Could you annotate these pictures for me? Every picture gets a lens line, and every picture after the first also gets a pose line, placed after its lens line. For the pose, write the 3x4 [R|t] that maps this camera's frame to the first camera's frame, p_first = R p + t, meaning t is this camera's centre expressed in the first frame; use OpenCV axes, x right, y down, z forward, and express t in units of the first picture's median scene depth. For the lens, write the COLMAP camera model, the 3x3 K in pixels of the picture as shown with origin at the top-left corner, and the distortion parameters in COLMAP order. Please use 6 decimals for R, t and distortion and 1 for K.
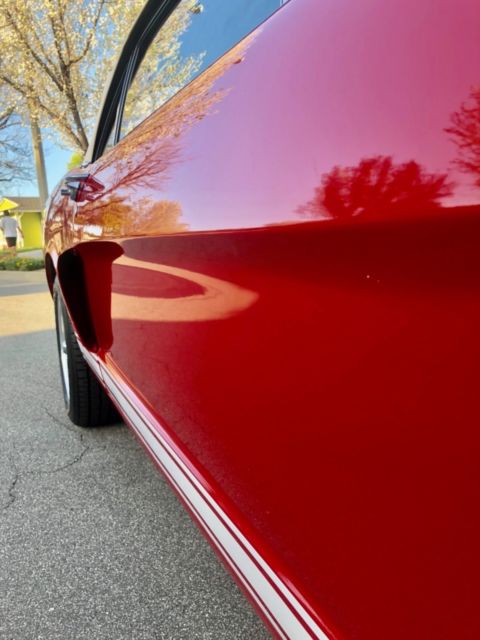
lens RADIAL K [[534.9, 0, 242.6], [0, 534.9, 319.6], [0, 0, 1]] dist [0.000216, 0.018592]
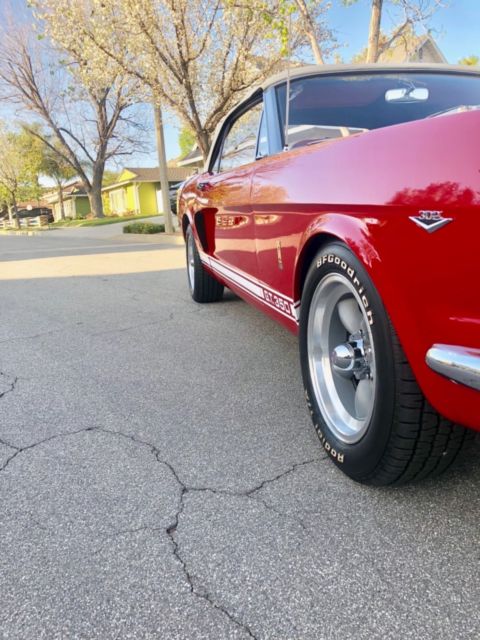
lens RADIAL K [[534.9, 0, 243.2], [0, 534.9, 324.2], [0, 0, 1]] dist [0.000216, 0.018592]
pose [[0.981660, 0.046533, -0.184877, 0.047714], [-0.034531, 0.997114, 0.067616, 0.029015], [0.187489, -0.059992, 0.980433, -0.187804]]
